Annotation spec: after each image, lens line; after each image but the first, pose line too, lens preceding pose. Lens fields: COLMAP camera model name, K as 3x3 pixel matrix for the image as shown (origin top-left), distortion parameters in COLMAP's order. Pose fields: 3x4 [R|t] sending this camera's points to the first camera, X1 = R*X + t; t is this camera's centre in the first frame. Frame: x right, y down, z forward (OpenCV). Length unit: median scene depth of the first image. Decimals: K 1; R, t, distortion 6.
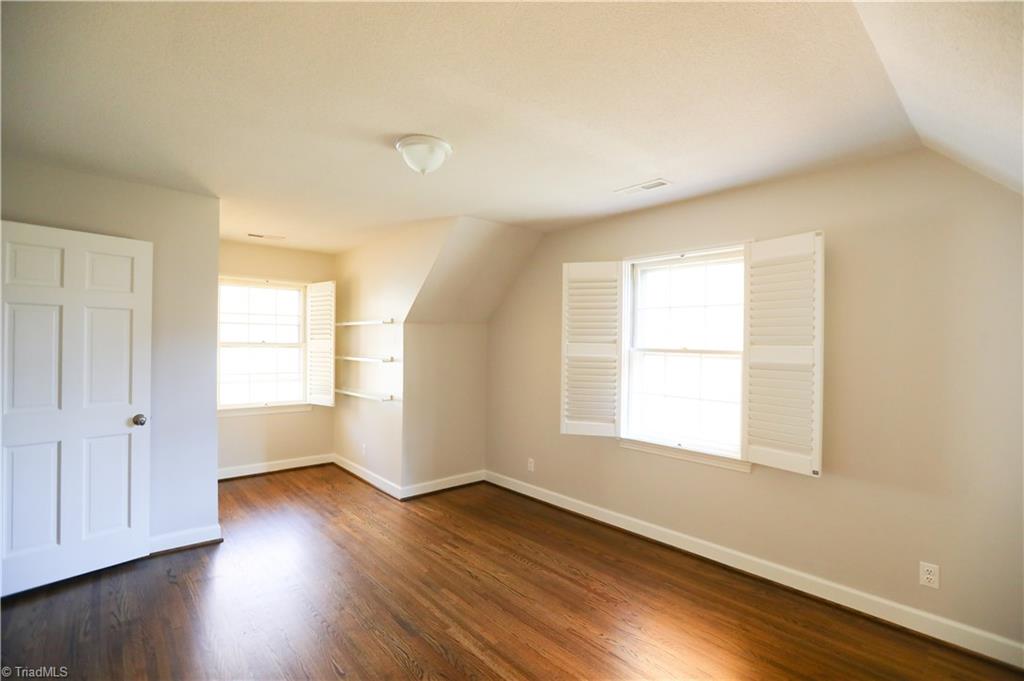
lens RADIAL K [[461.0, 0, 506.8], [0, 461.0, 336.0], [0, 0, 1]] dist [-0.026307, 0.005677]
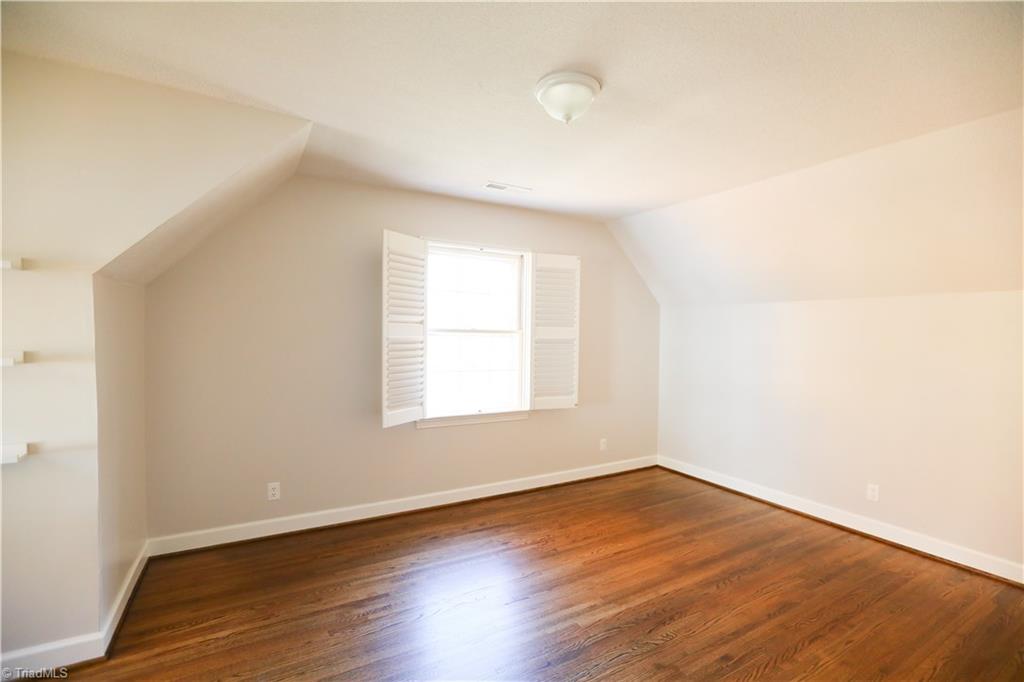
lens RADIAL K [[461.0, 0, 519.0], [0, 461.0, 338.7], [0, 0, 1]] dist [-0.026307, 0.005677]
pose [[0.217761, -0.022922, 0.975733, -0.822033], [-0.026083, 0.999230, 0.029295, 0.016384], [-0.975654, -0.031829, 0.216996, 0.716042]]
